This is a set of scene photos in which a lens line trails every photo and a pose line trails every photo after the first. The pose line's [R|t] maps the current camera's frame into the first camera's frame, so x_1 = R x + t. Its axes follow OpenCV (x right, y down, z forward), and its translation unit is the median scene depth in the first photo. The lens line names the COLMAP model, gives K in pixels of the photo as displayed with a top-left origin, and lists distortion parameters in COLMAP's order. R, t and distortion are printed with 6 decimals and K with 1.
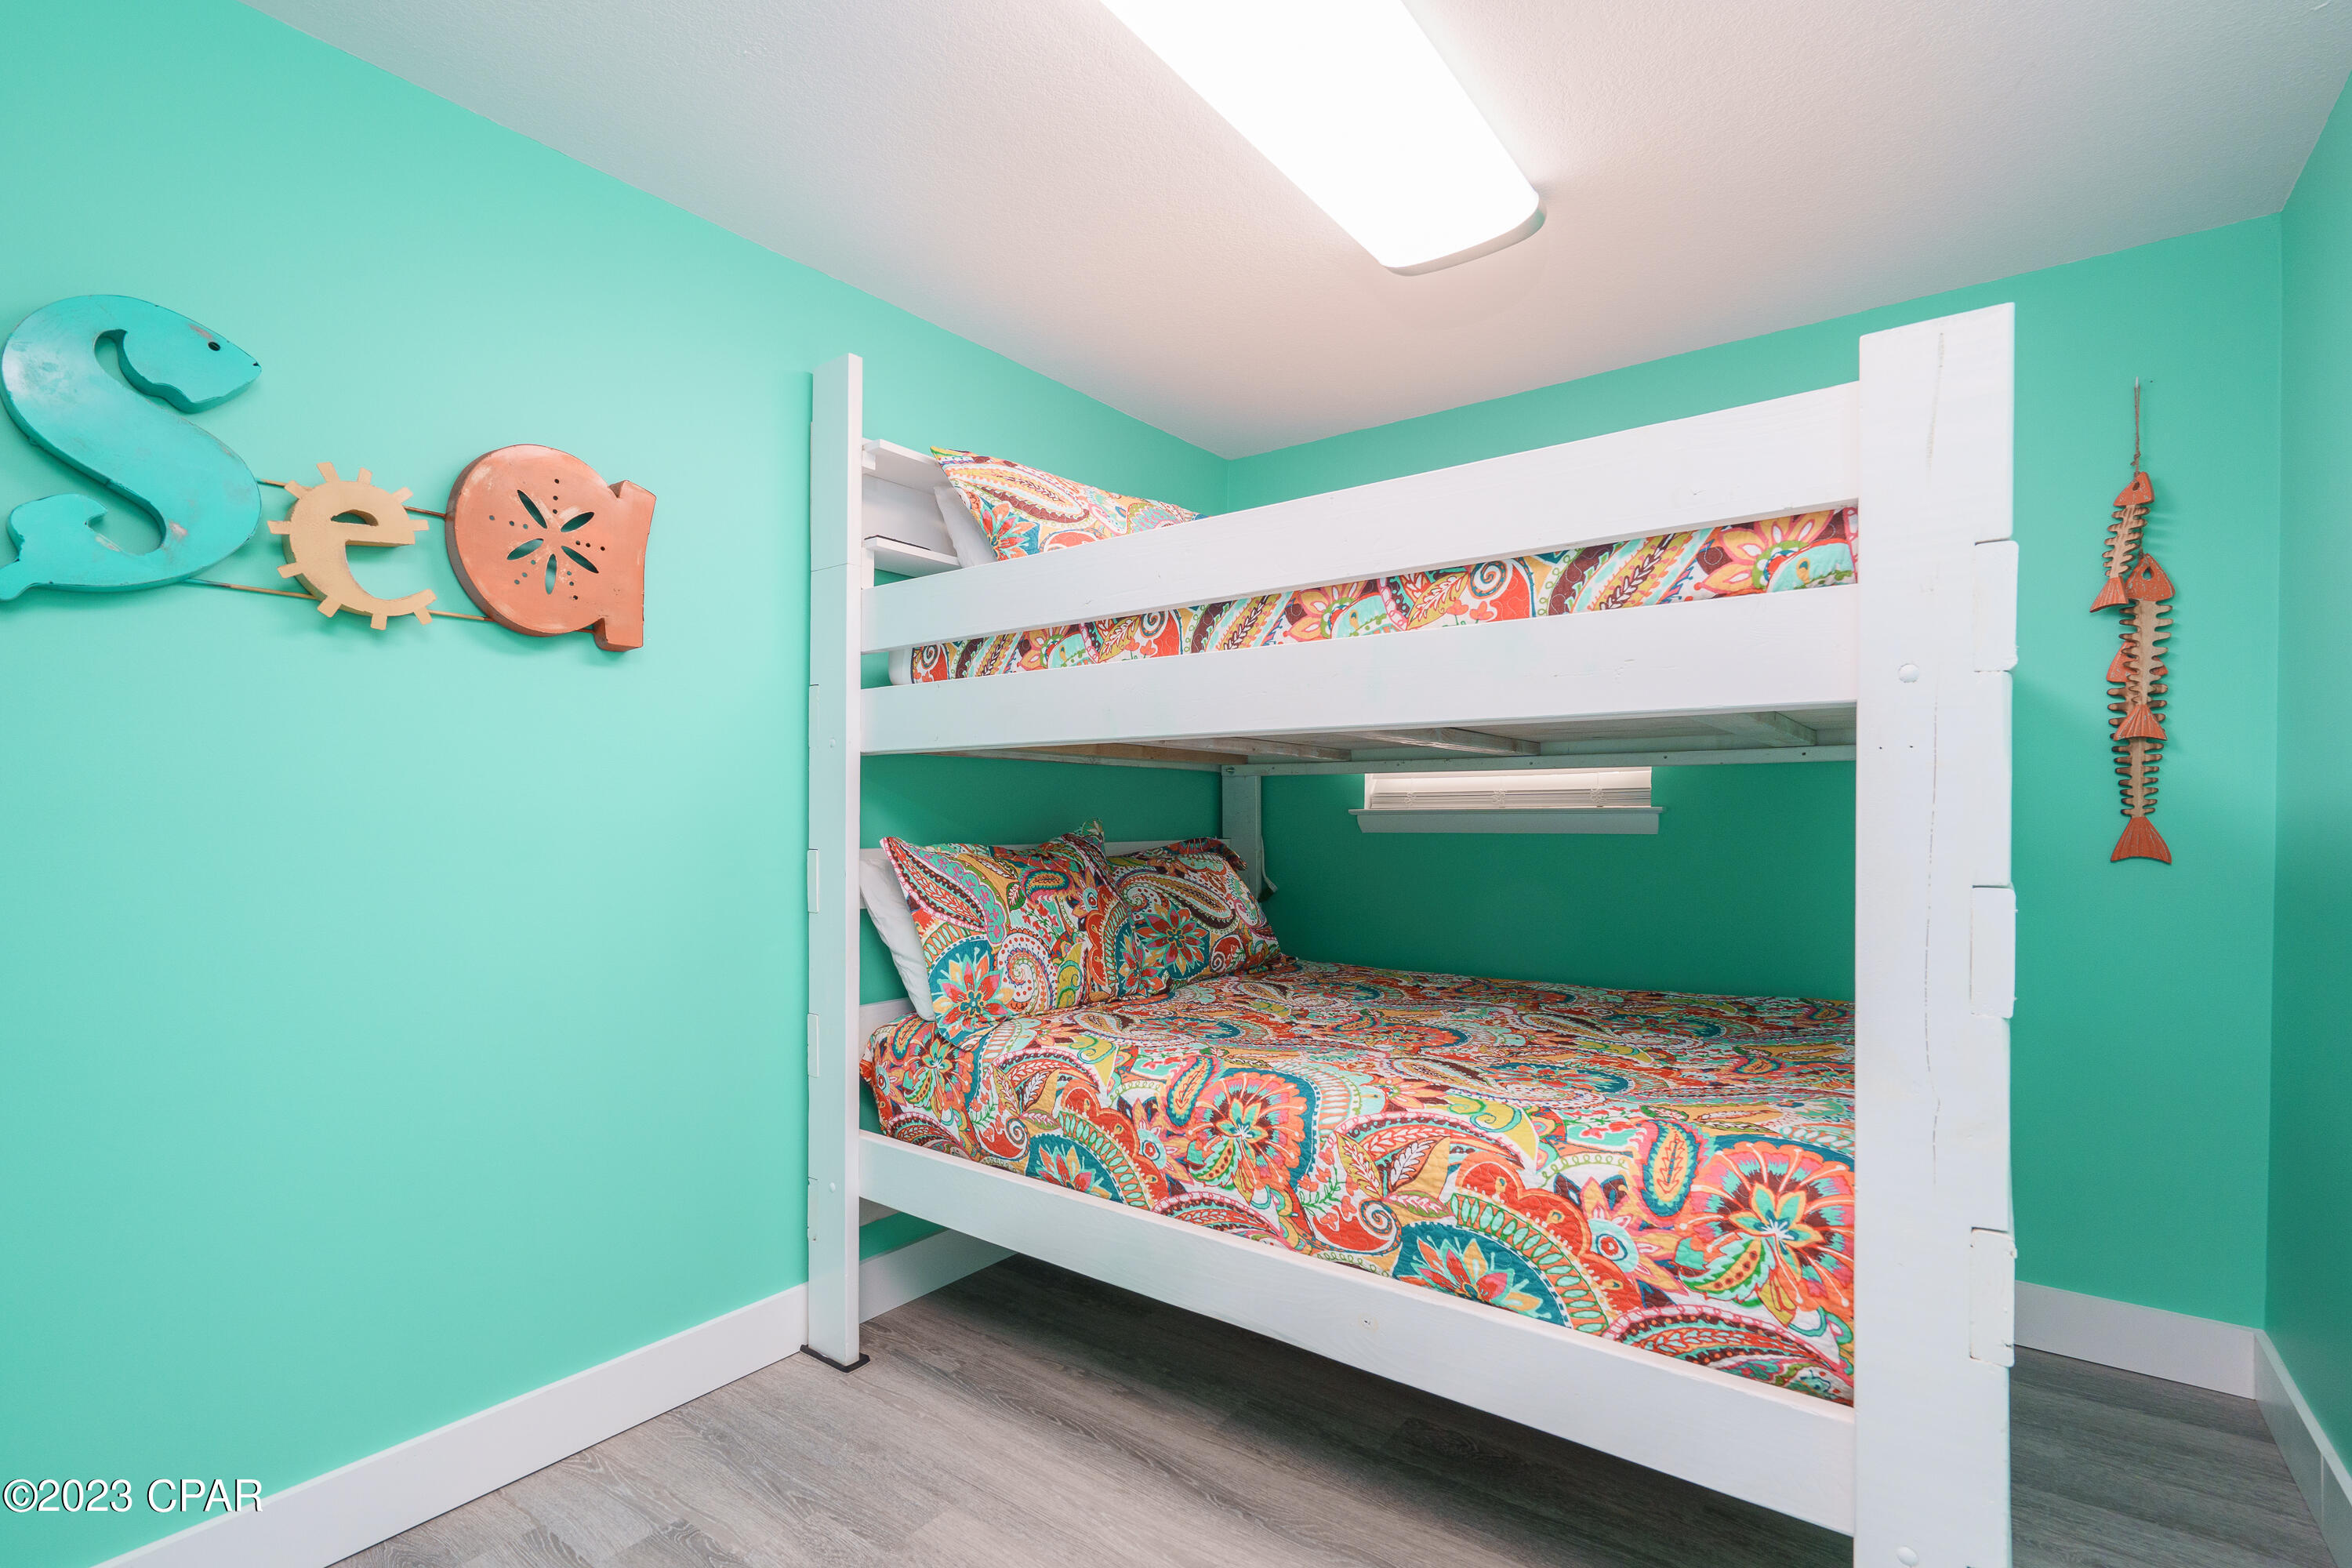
lens RADIAL K [[1074.8, 0, 1178.0], [0, 1074.8, 825.8], [0, 0, 1]] dist [-0.004390, 0.002747]
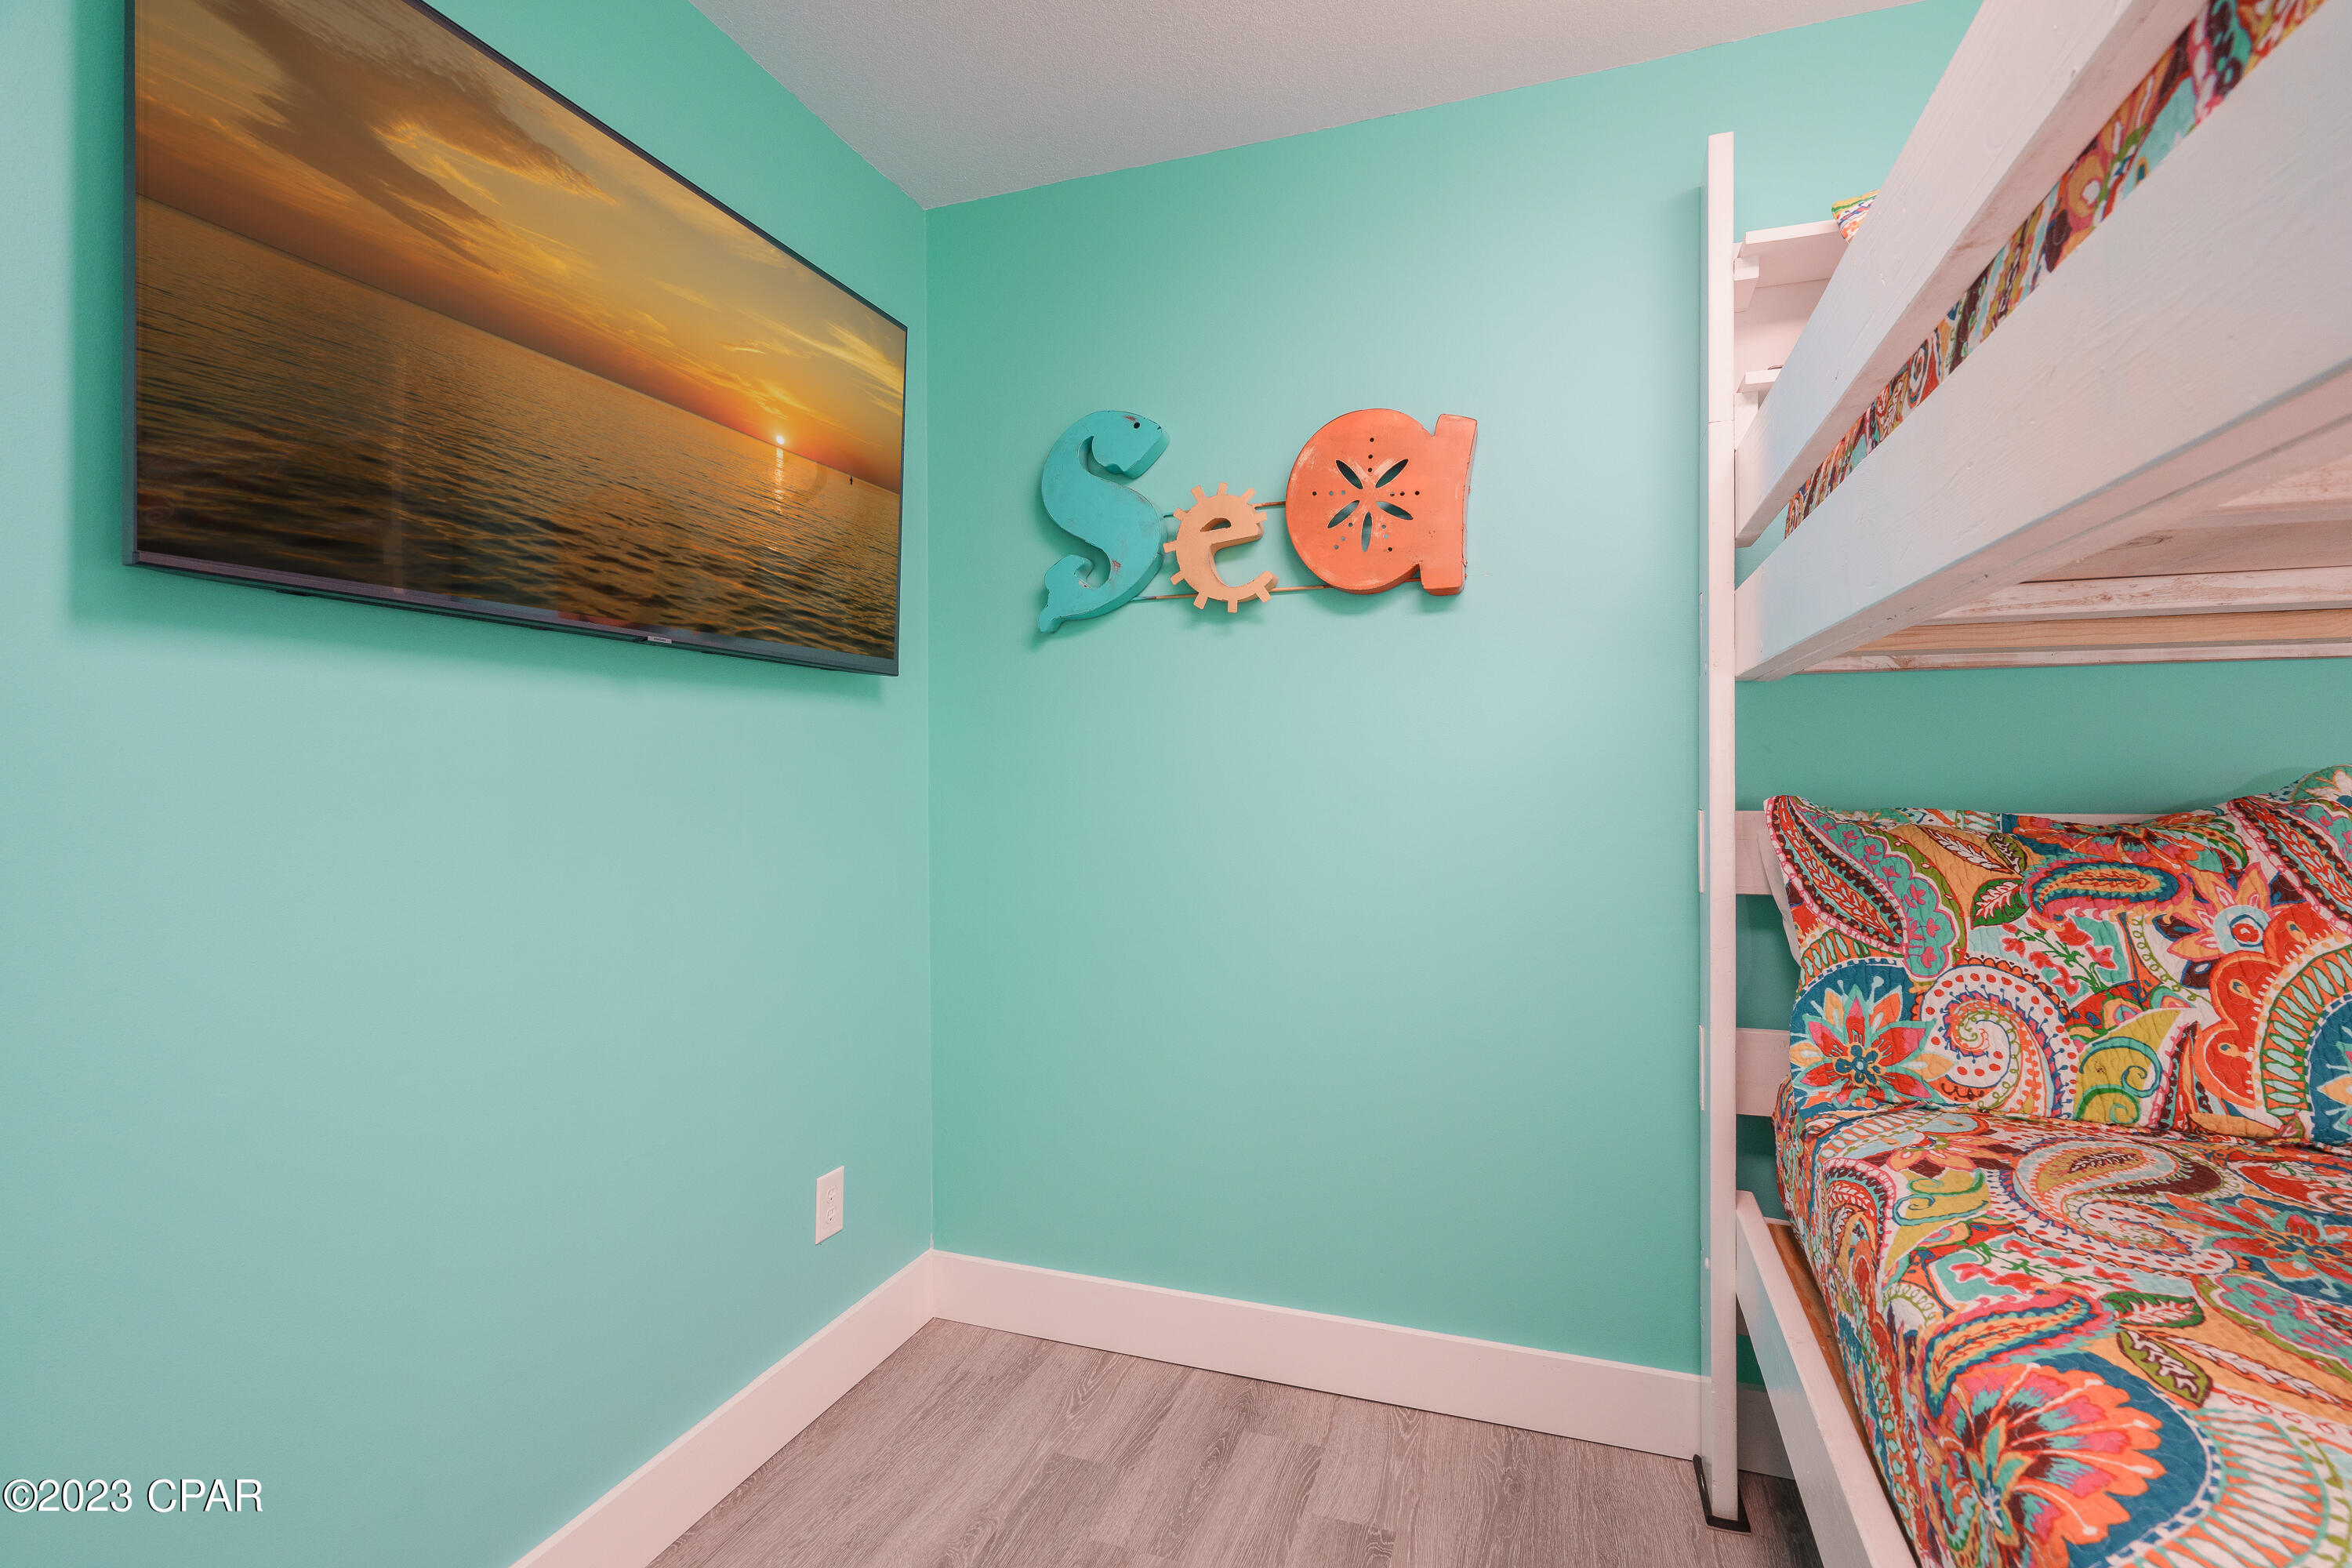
lens RADIAL K [[1074.8, 0, 1173.3], [0, 1074.8, 772.3], [0, 0, 1]] dist [-0.004390, 0.002747]
pose [[0.295033, 0.000308, -0.955487, 0.286414], [-0.002946, 0.999995, -0.000587, -0.002904], [0.955483, 0.002988, 0.295033, 0.434064]]
